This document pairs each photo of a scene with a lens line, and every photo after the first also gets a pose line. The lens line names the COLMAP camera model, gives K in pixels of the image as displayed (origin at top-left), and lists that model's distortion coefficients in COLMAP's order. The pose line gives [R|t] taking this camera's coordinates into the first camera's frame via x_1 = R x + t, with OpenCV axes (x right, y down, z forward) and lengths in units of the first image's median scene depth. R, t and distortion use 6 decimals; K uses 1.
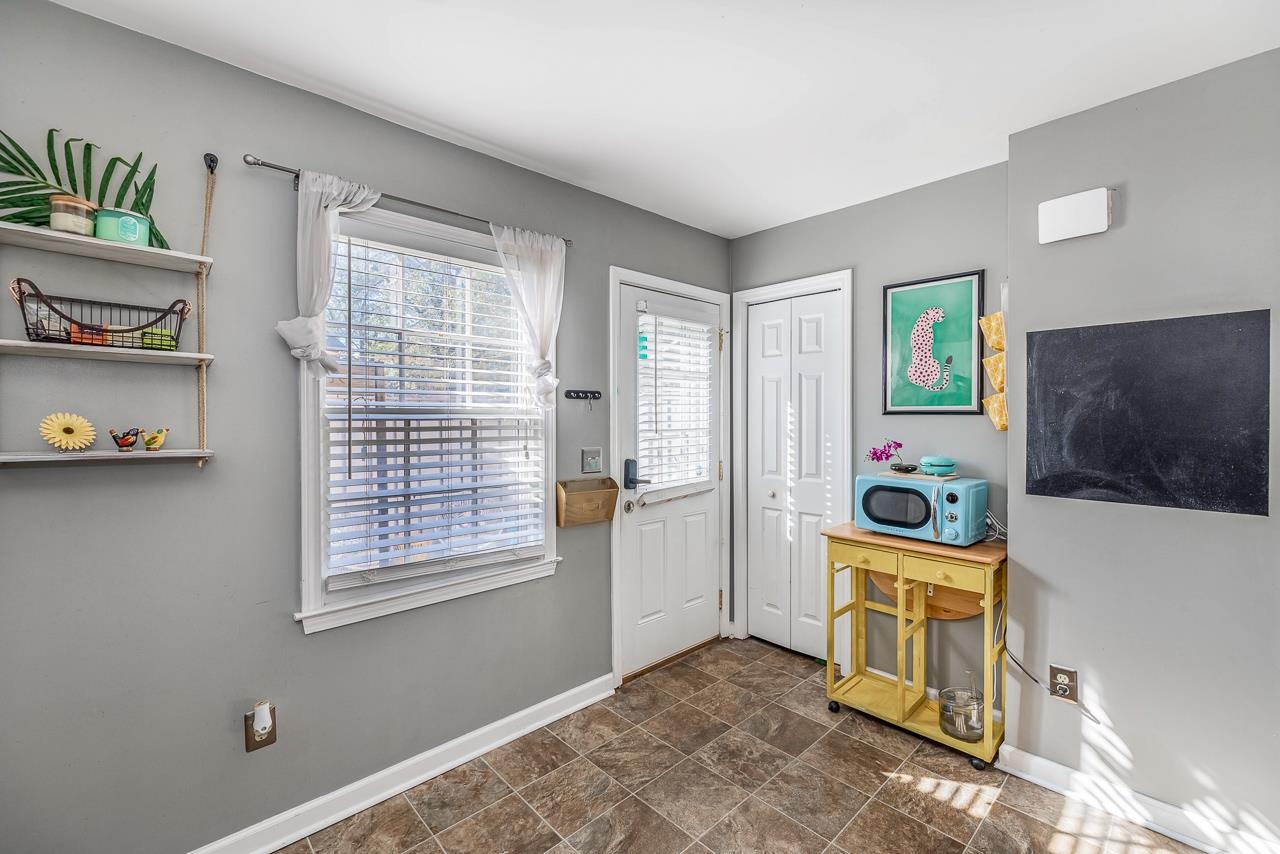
lens RADIAL K [[563.4, 0, 632.3], [0, 563.4, 420.6], [0, 0, 1]] dist [0.004587, 0.000385]
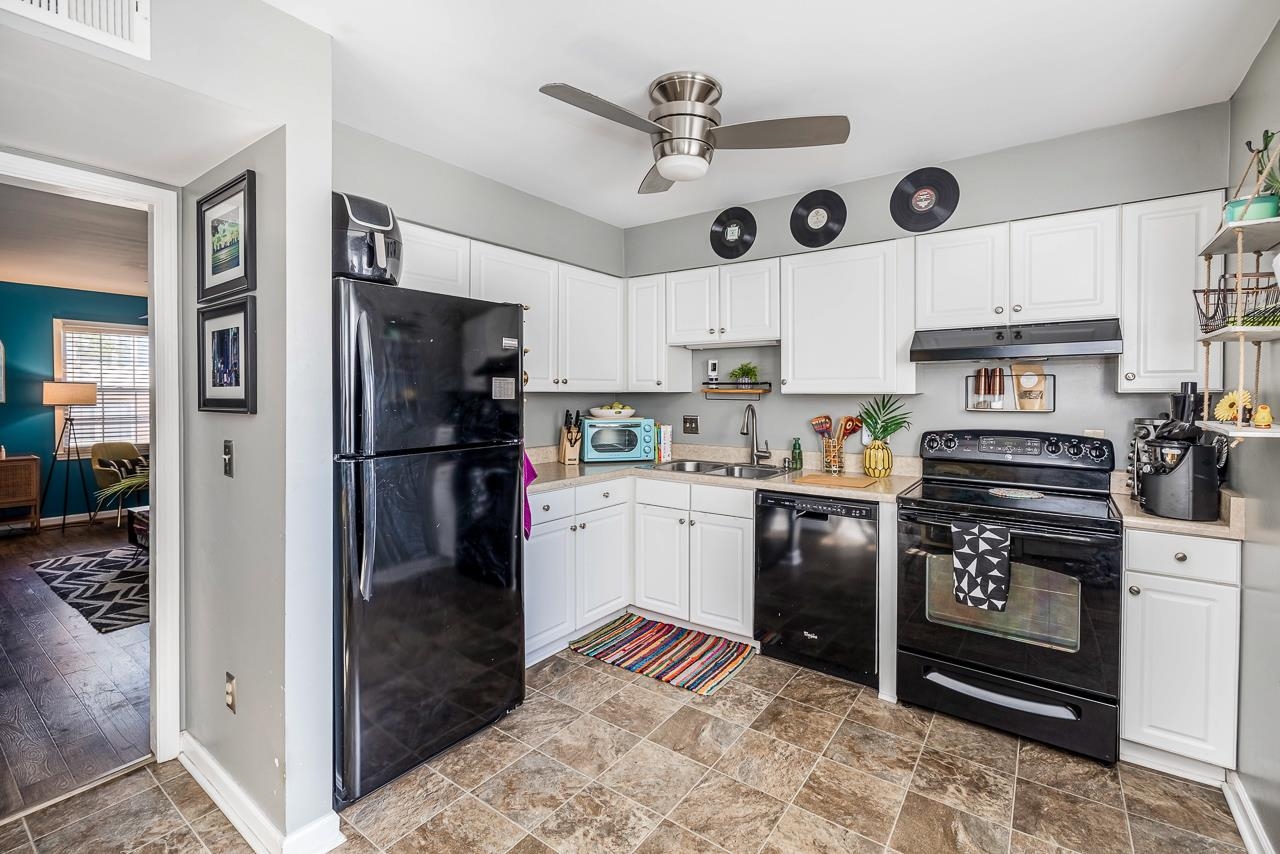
lens RADIAL K [[563.4, 0, 632.5], [0, 563.4, 402.7], [0, 0, 1]] dist [0.004587, 0.000385]
pose [[-0.986046, 0.005102, -0.166394, 0.208102], [0.001940, 0.999815, 0.019159, -0.006986], [0.166461, 0.018569, -0.985873, 1.341306]]
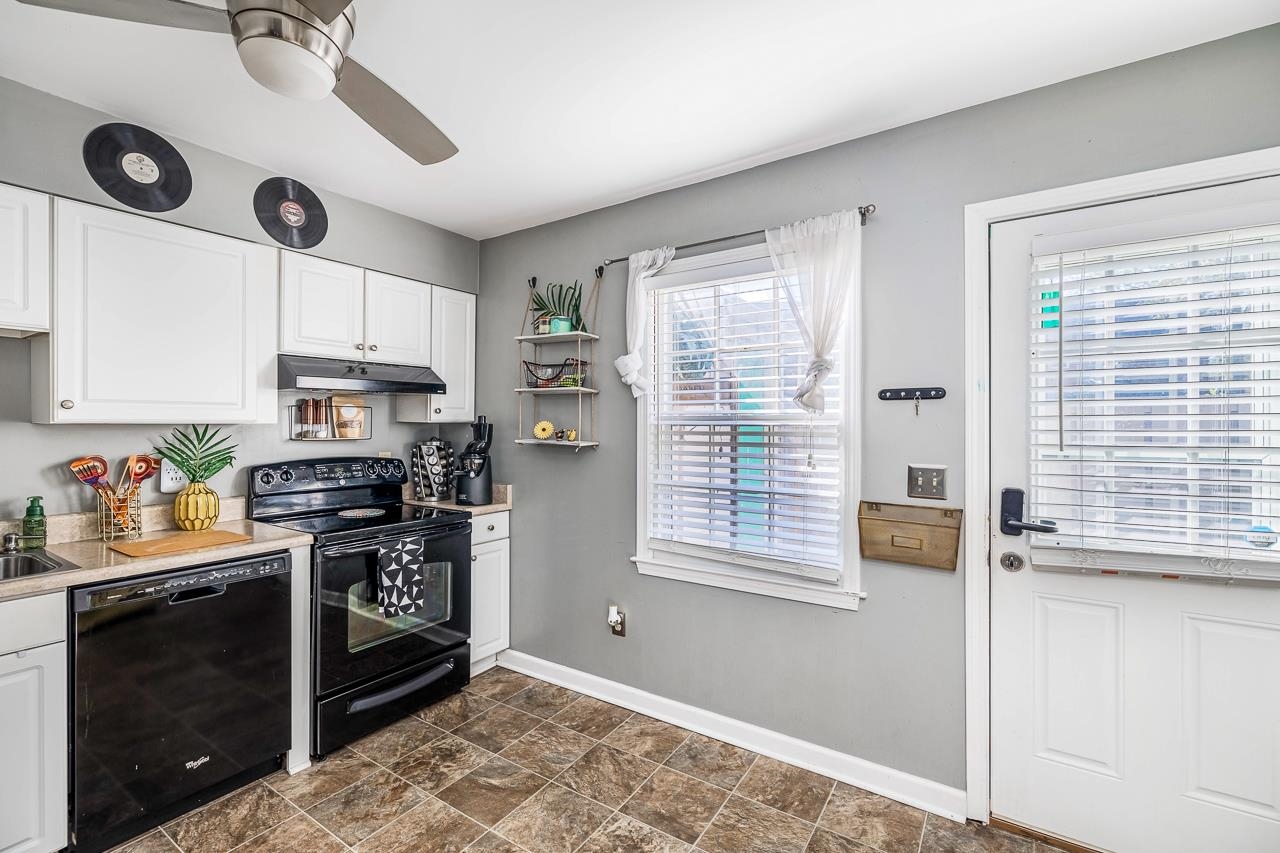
lens RADIAL K [[563.4, 0, 638.0], [0, 563.4, 423.7], [0, 0, 1]] dist [0.004587, 0.000385]
pose [[0.217105, 0.004343, -0.976138, 0.696175], [-0.004475, 0.999984, 0.003454, -0.008015], [0.976138, 0.003619, 0.217121, 0.572499]]
